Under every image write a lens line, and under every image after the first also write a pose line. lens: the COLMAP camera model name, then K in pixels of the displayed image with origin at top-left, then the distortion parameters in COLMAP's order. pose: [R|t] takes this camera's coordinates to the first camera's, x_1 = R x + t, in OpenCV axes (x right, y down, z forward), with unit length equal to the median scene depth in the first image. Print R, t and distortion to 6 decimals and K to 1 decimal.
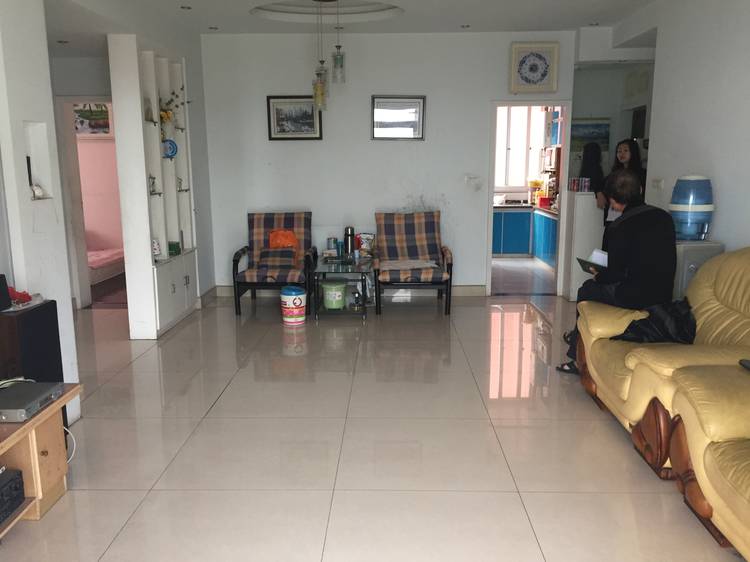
lens RADIAL K [[634.8, 0, 373.7], [0, 634.8, 281.6], [0, 0, 1]] dist [0.009931, 0.001882]
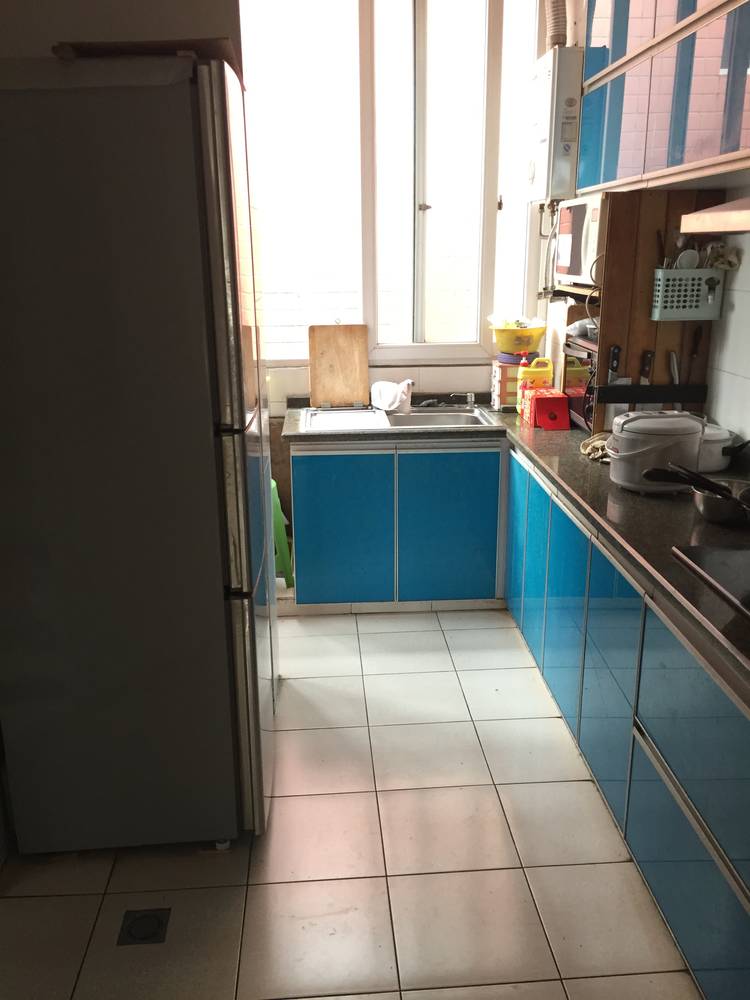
lens RADIAL K [[846.4, 0, 377.6], [0, 846.4, 500.1], [0, 0, 1]] dist [0.009931, 0.001882]
pose [[0.996574, -0.029958, 0.077085, 0.166249], [0.021208, 0.993490, 0.111929, -0.128023], [-0.079936, -0.109910, 0.990722, 0.642803]]
